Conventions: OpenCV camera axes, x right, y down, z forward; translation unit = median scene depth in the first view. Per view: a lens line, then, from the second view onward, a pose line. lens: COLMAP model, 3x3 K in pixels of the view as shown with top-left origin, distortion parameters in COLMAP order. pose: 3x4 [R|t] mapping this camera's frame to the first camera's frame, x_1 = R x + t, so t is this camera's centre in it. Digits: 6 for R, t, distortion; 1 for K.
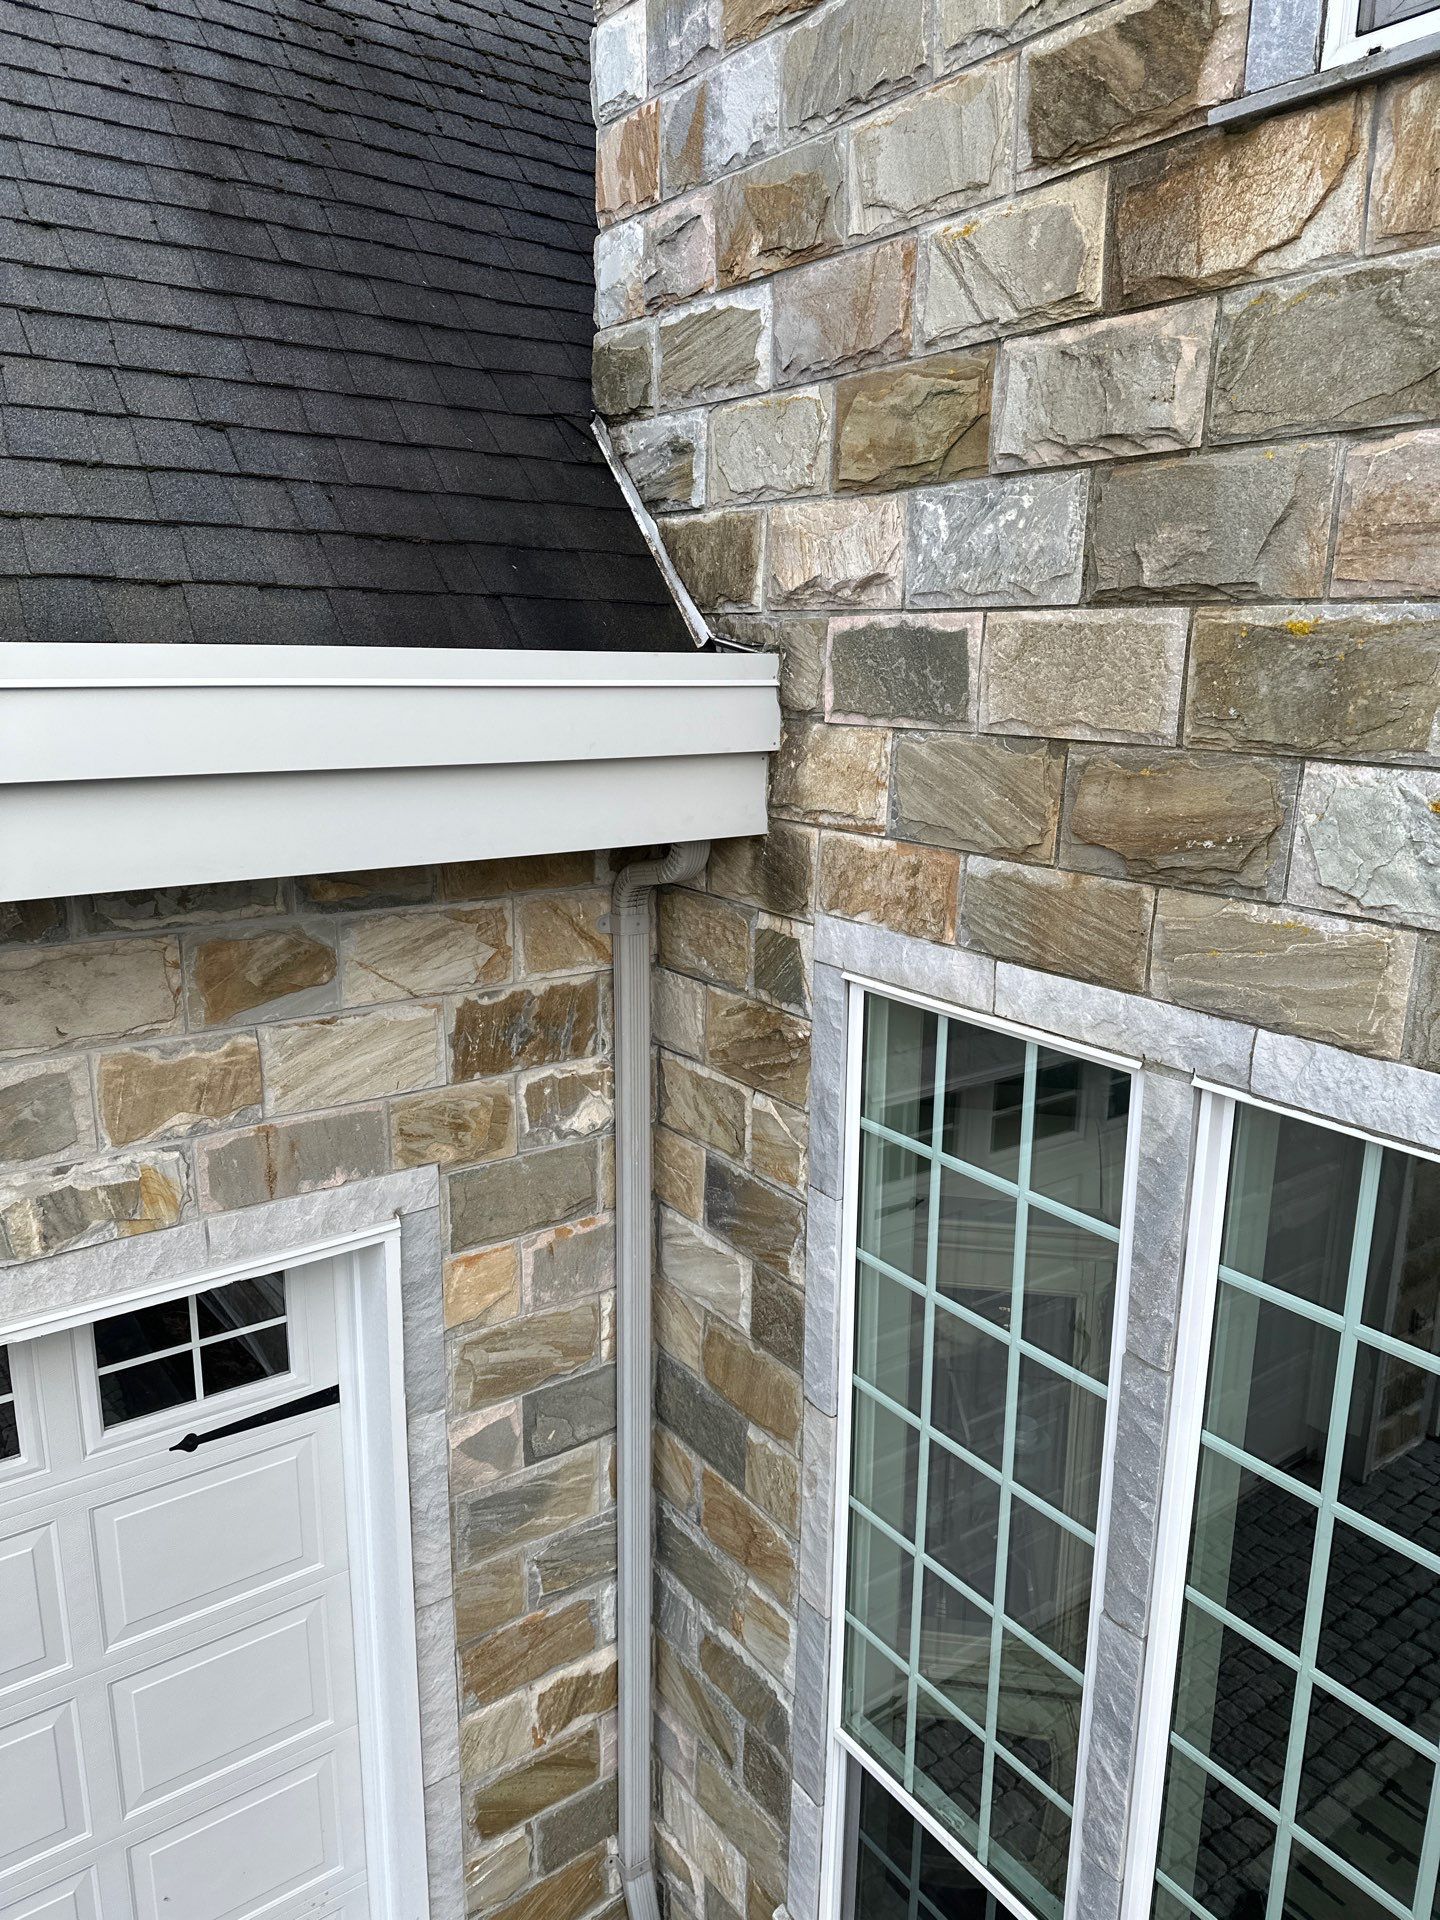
lens RADIAL K [[1327.8, 0, 720.0], [0, 1327.8, 960.0], [0, 0, 1]] dist [0.044314, -0.055804]
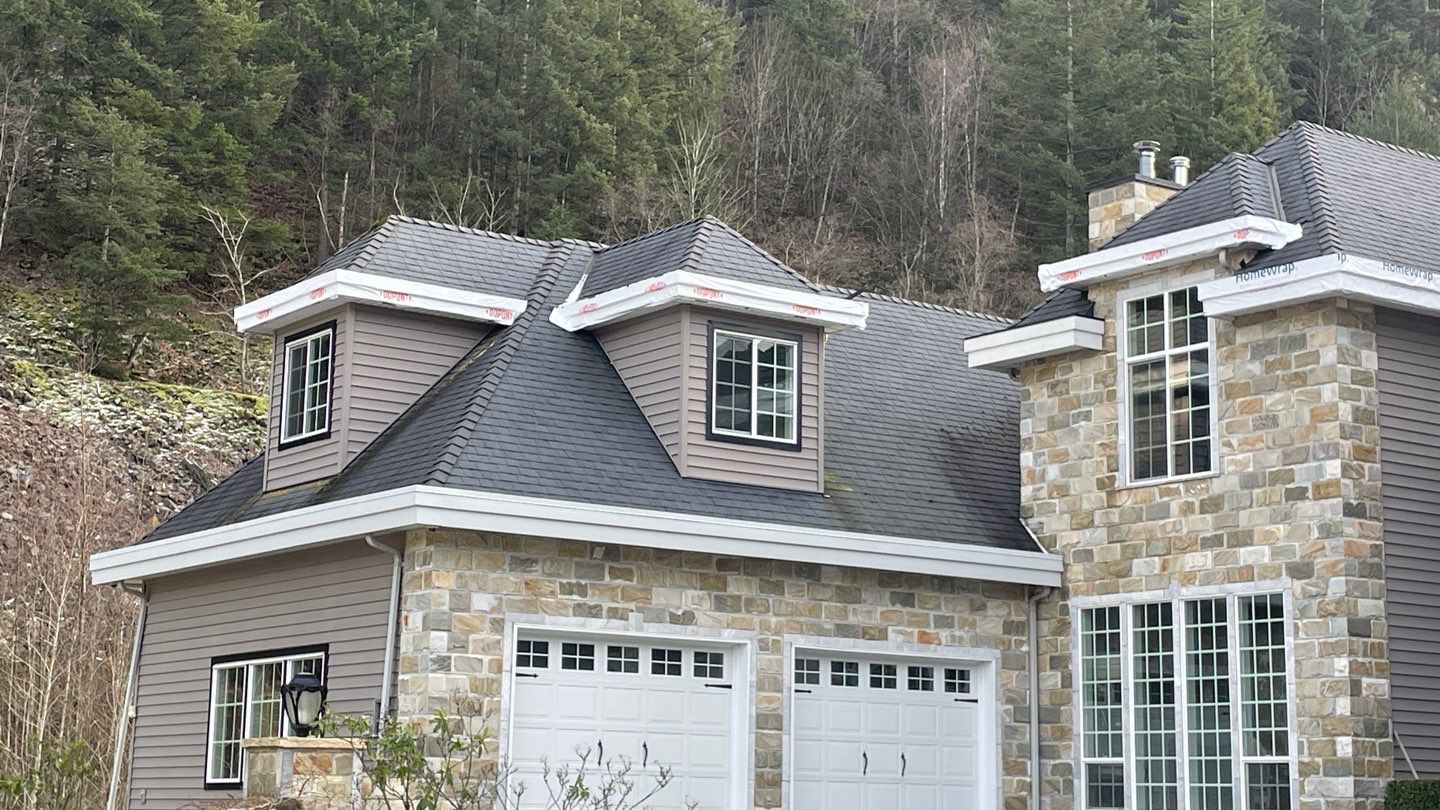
lens RADIAL K [[2308.4, 0, 723.8], [0, 2308.4, 359.2], [0, 0, 1]] dist [0.196277, -0.673355]
pose [[0.999984, 0.005648, 0.000878, -1.413457], [-0.004766, 0.908683, -0.417459, 3.154239], [-0.003155, 0.417448, 0.908695, -8.375634]]
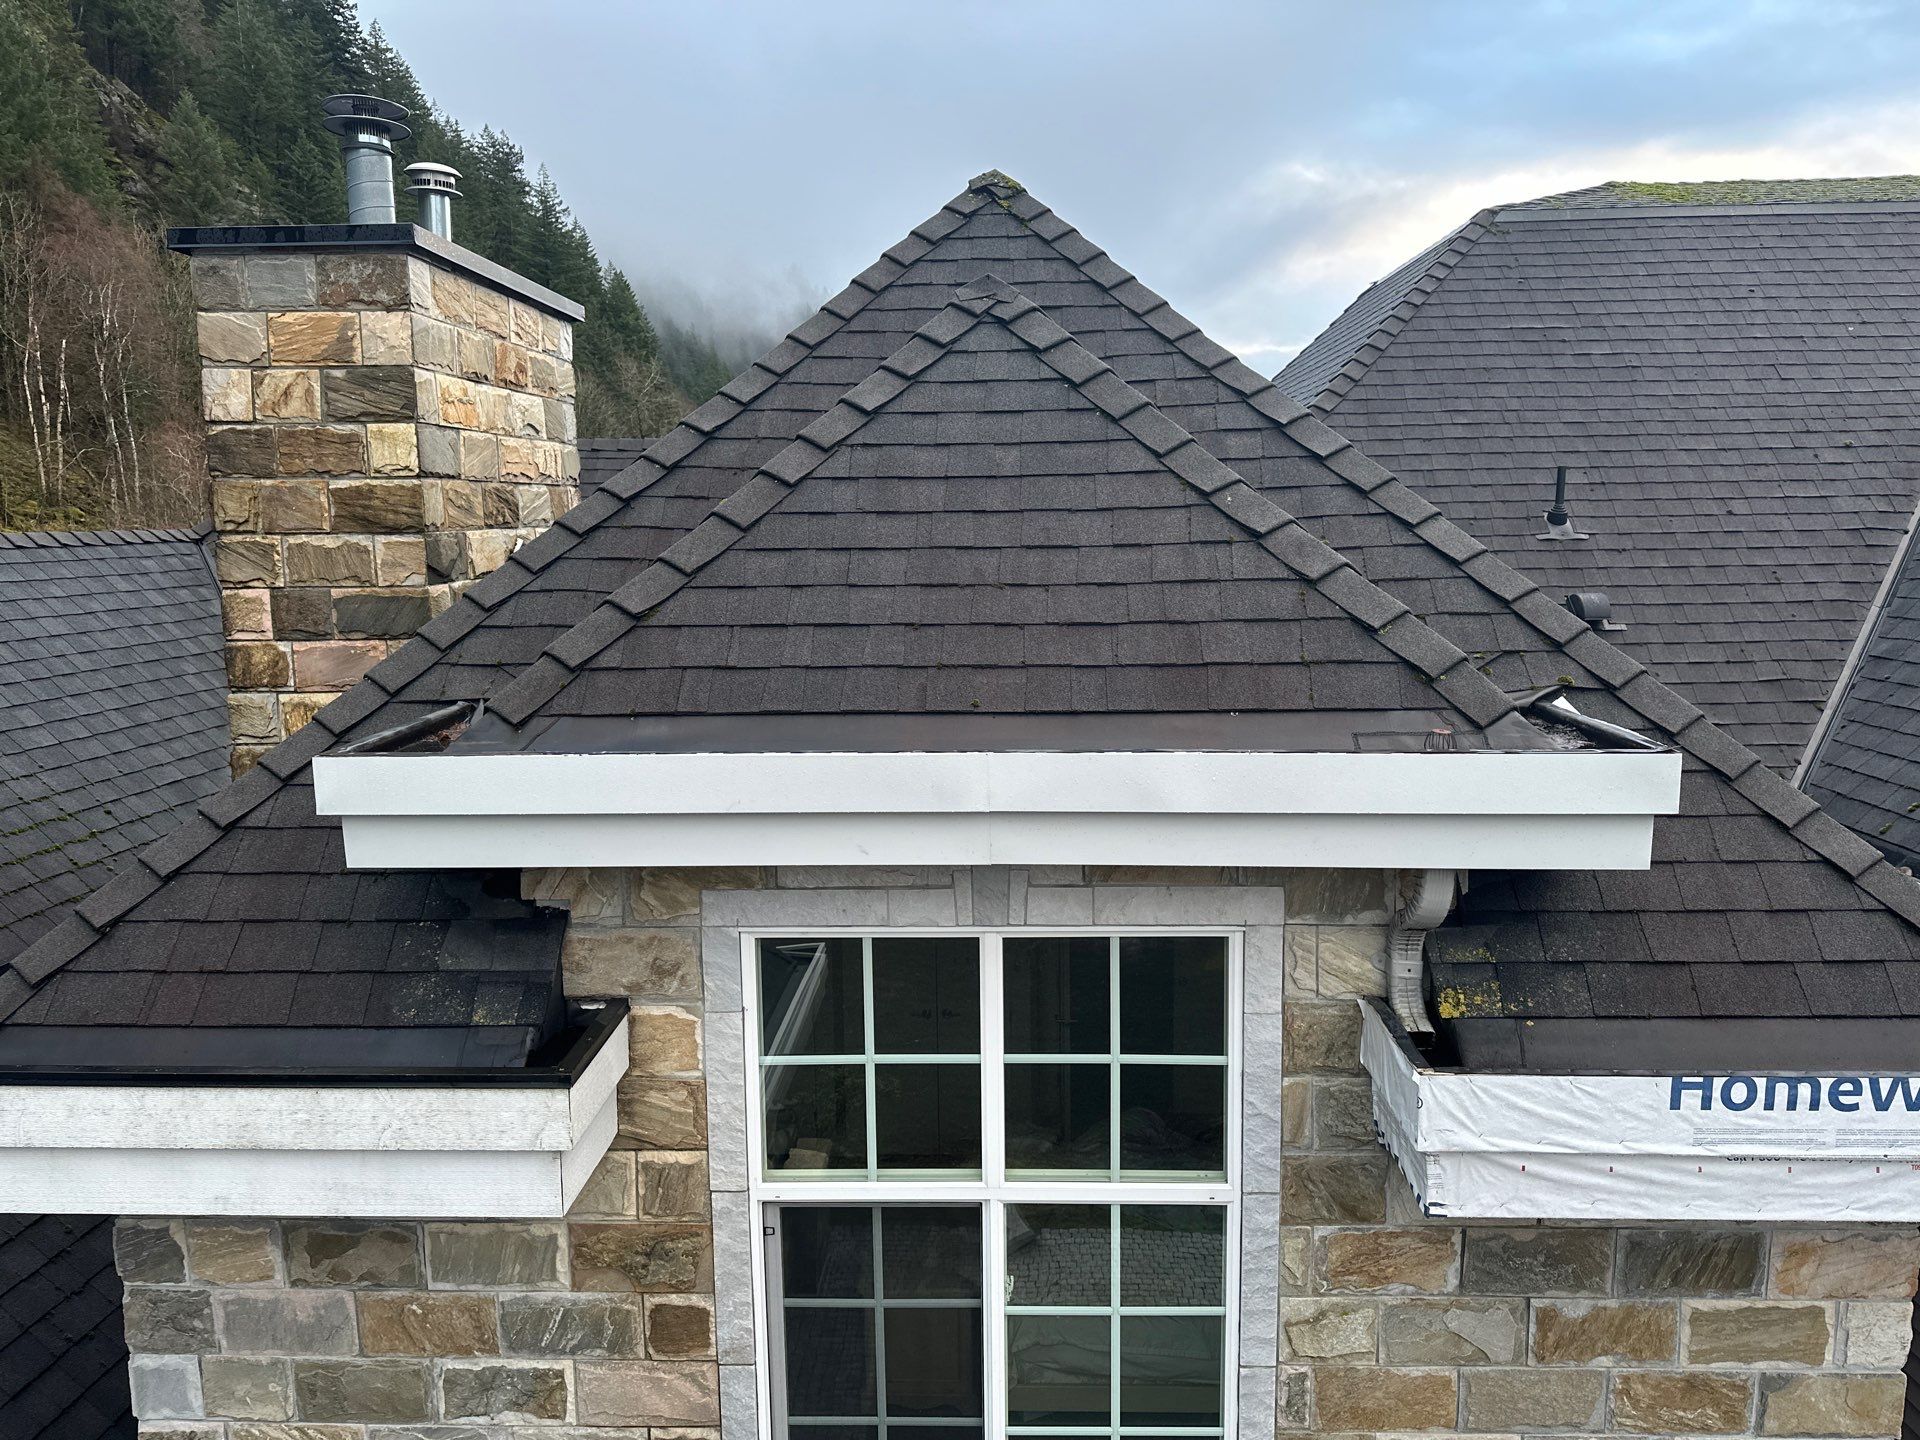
lens RADIAL K [[1347.4, 0, 960.0], [0, 1347.4, 720.0], [0, 0, 1]] dist [-0.001249, 0.001786]
pose [[0.611936, -0.138368, 0.778709, -0.549320], [0.208542, 0.977963, 0.009894, -1.331185], [-0.762918, 0.156339, 0.627307, -0.577373]]
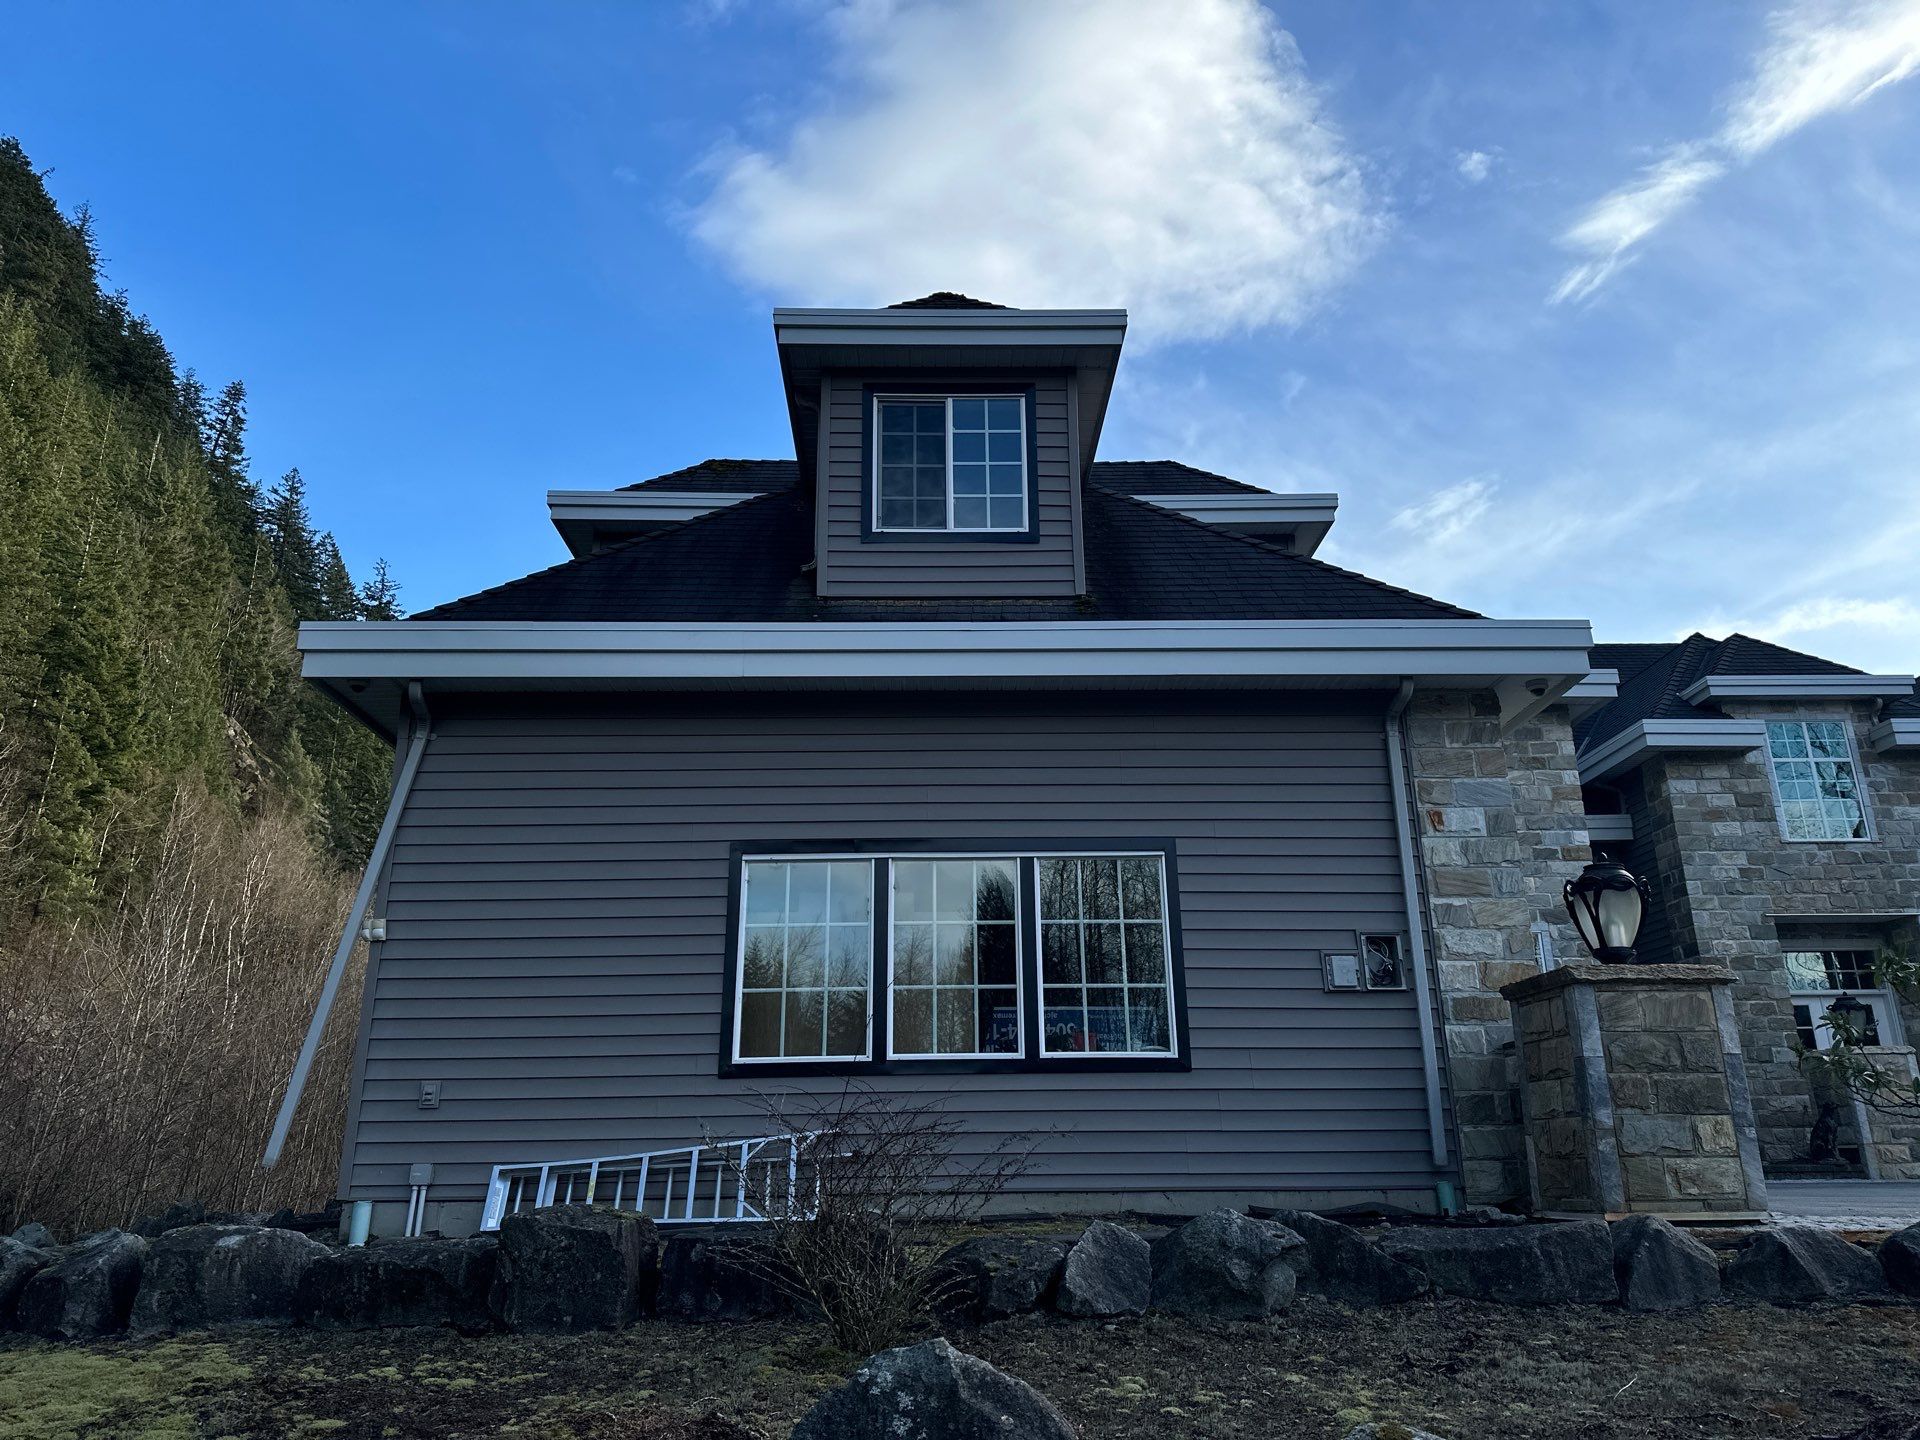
lens RADIAL K [[1327.8, 0, 960.0], [0, 1327.8, 720.0], [0, 0, 1]] dist [0.044314, -0.055804]
pose [[0.568578, 0.246709, 0.784763, -5.773220], [0.207139, 0.880295, -0.426818, 1.434374], [-0.796123, 0.405235, 0.449414, -0.964815]]
